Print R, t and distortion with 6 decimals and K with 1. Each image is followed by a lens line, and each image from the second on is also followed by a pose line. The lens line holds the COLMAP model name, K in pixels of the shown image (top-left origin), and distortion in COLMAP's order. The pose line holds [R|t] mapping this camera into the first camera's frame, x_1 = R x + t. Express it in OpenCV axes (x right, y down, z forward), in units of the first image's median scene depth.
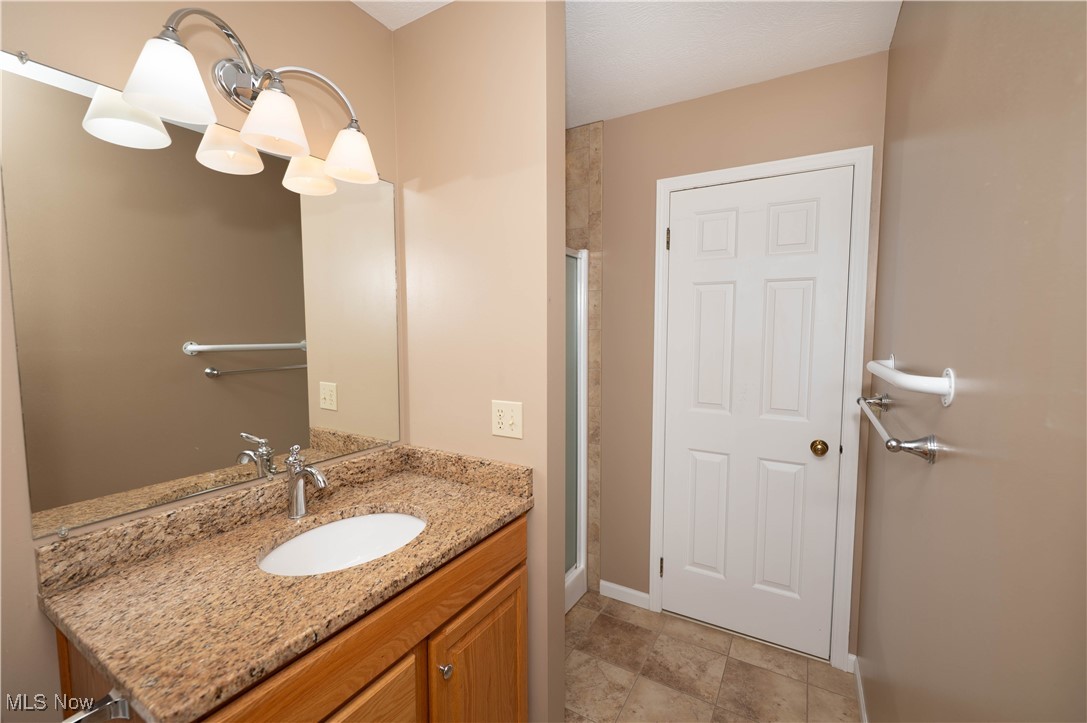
lens RADIAL K [[440.2, 0, 546.4], [0, 440.2, 363.8], [0, 0, 1]] dist [-0.000174, 0.000220]
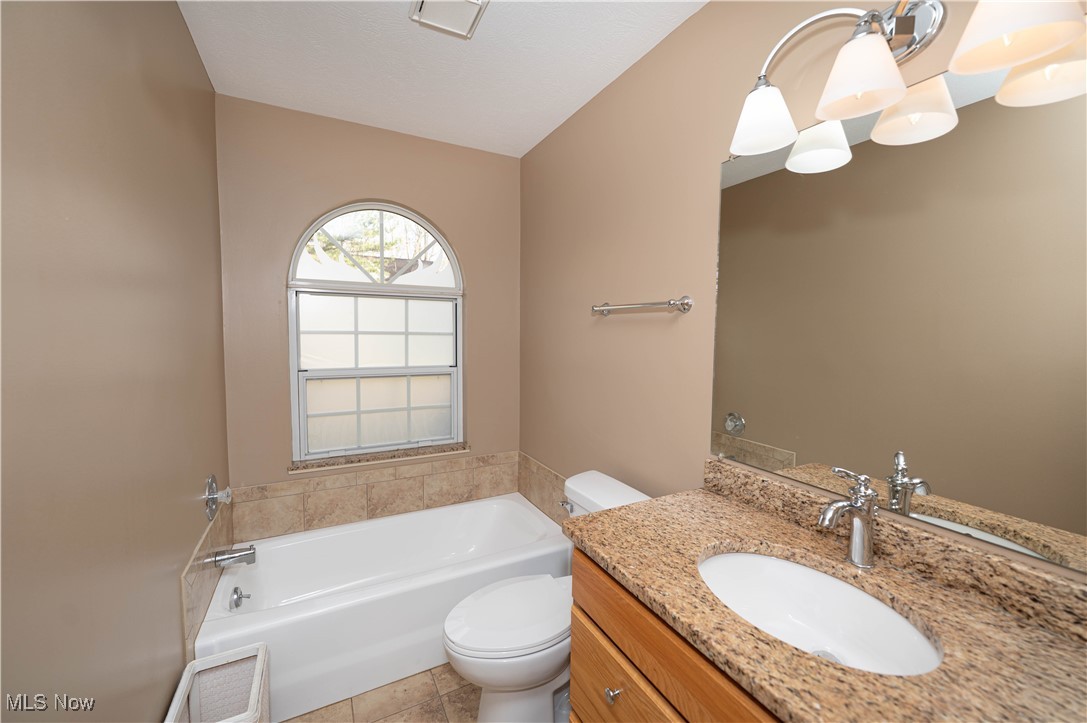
lens RADIAL K [[440.2, 0, 546.4], [0, 440.2, 363.8], [0, 0, 1]] dist [-0.000174, 0.000220]
pose [[-0.530411, 0.062760, -0.845415, 0.456014], [-0.074669, 0.989921, 0.120335, -0.073430], [0.844446, 0.126953, -0.520379, 1.081689]]
